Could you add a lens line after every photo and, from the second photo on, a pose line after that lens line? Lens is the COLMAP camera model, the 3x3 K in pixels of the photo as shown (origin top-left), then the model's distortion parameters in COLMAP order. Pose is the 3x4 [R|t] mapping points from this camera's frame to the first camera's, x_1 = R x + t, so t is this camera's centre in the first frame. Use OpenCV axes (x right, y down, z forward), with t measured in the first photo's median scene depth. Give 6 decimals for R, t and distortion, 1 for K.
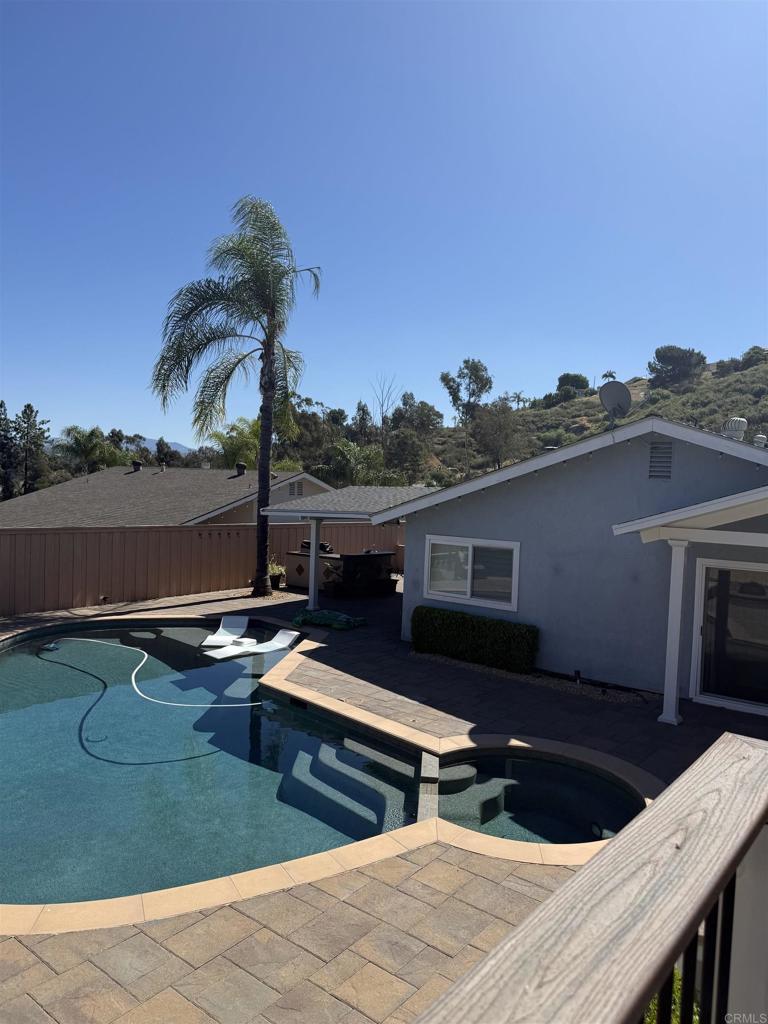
lens RADIAL K [[725.7, 0, 381.4], [0, 725.7, 511.8], [0, 0, 1]] dist [0.074403, -0.057240]
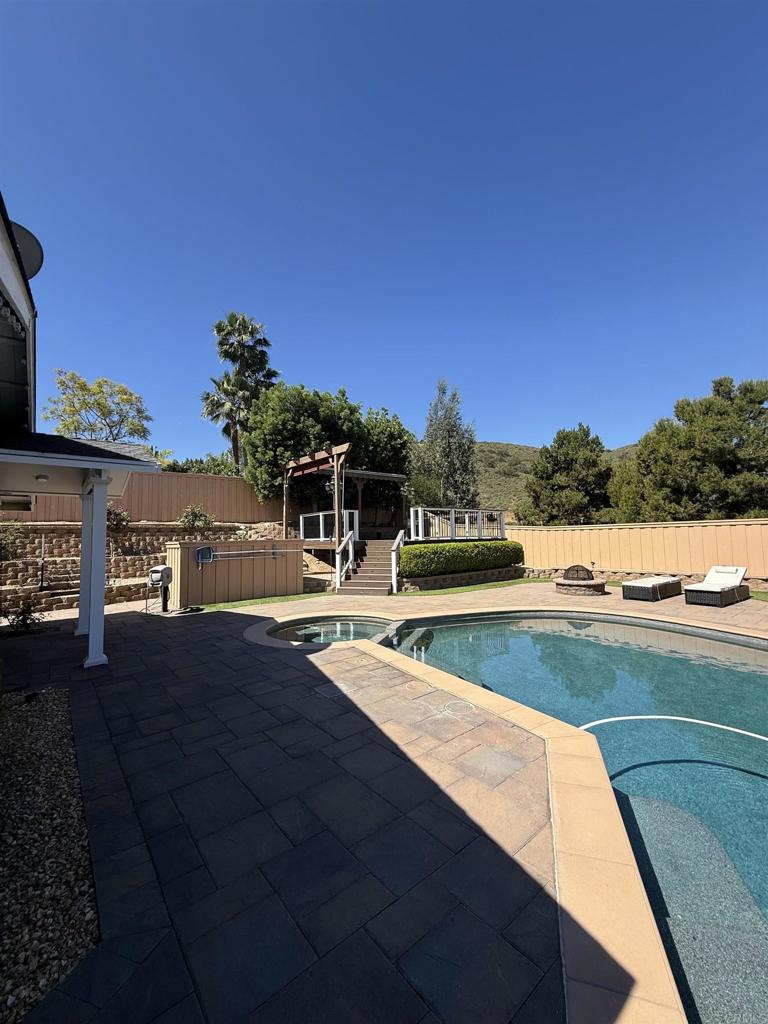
lens RADIAL K [[414.2, 0, 381.7], [0, 414.2, 505.8], [0, 0, 1]] dist [0.008041, 0.001674]
pose [[-0.976886, -0.001593, 0.213756, -0.078877], [-0.009337, 0.999336, -0.035225, 0.075614], [-0.213557, -0.036406, -0.976252, 1.208322]]
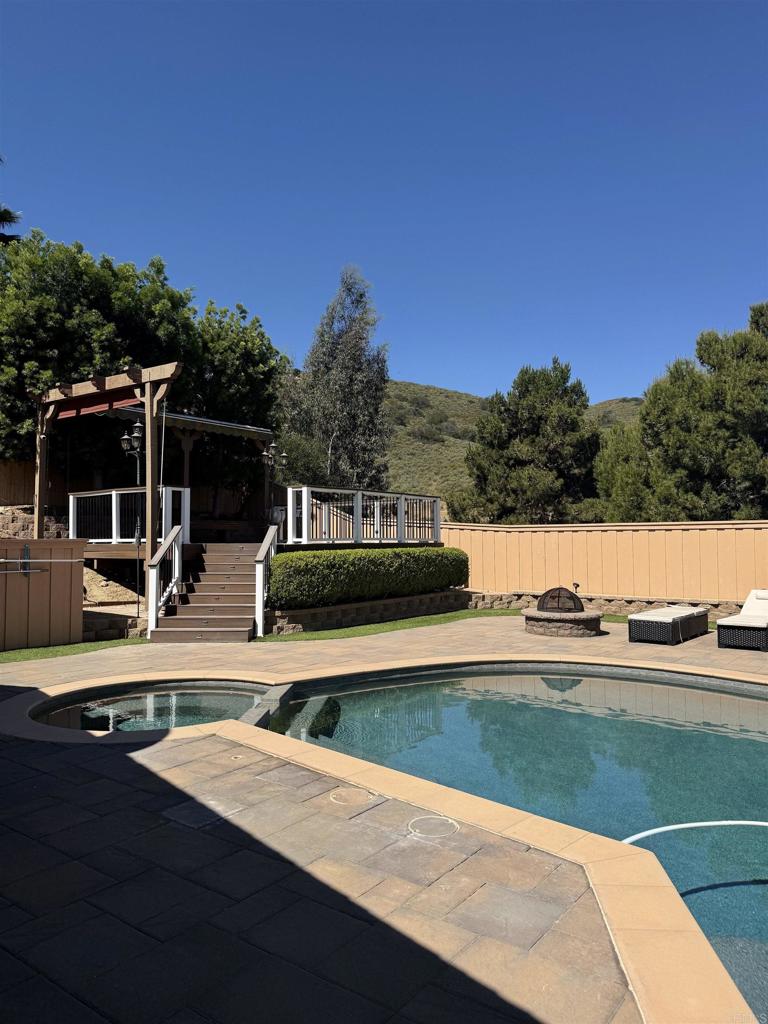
lens RADIAL K [[725.7, 0, 375.4], [0, 725.7, 505.7], [0, 0, 1]] dist [0.074403, -0.057240]
pose [[-0.999219, -0.034486, -0.019307, -0.032759], [-0.034231, 0.999324, -0.013396, 0.079675], [0.019756, -0.012725, -0.999724, 1.211632]]
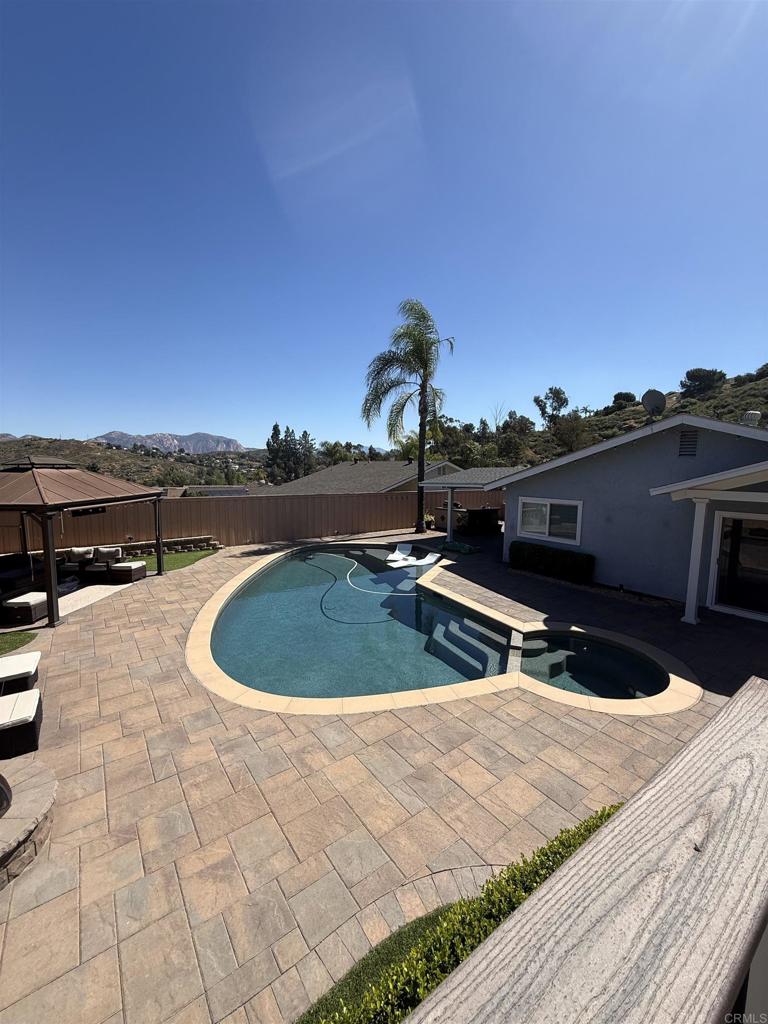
lens RADIAL K [[414.2, 0, 381.9], [0, 414.2, 509.6], [0, 0, 1]] dist [0.008041, 0.001674]
pose [[0.963961, -0.000350, -0.266043, 0.015215], [0.016285, 0.998202, 0.057690, 0.002391], [0.265544, -0.059943, 0.962233, 0.038102]]
